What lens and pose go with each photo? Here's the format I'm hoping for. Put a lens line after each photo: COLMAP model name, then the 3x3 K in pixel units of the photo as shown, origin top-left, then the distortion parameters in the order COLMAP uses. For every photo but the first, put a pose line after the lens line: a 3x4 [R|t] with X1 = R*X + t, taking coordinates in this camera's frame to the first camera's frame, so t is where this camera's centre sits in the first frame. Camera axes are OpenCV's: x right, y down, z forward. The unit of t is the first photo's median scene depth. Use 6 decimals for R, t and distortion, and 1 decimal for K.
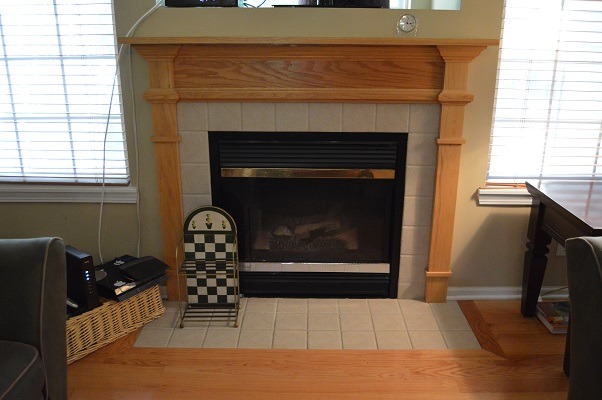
lens RADIAL K [[531.6, 0, 301.0], [0, 531.6, 200.0], [0, 0, 1]] dist [-0.067762, -0.000028]
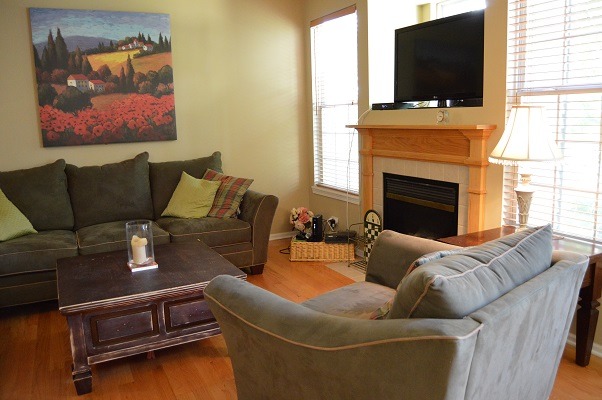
lens RADIAL K [[475.1, 0, 304.0], [0, 475.1, 199.2], [0, 0, 1]] dist [-0.099196, 0.045013]
pose [[0.467455, 0.131206, -0.874226, 1.200267], [-0.245309, 0.969339, 0.014312, 0.010696], [0.849299, 0.207765, 0.485309, -0.058200]]
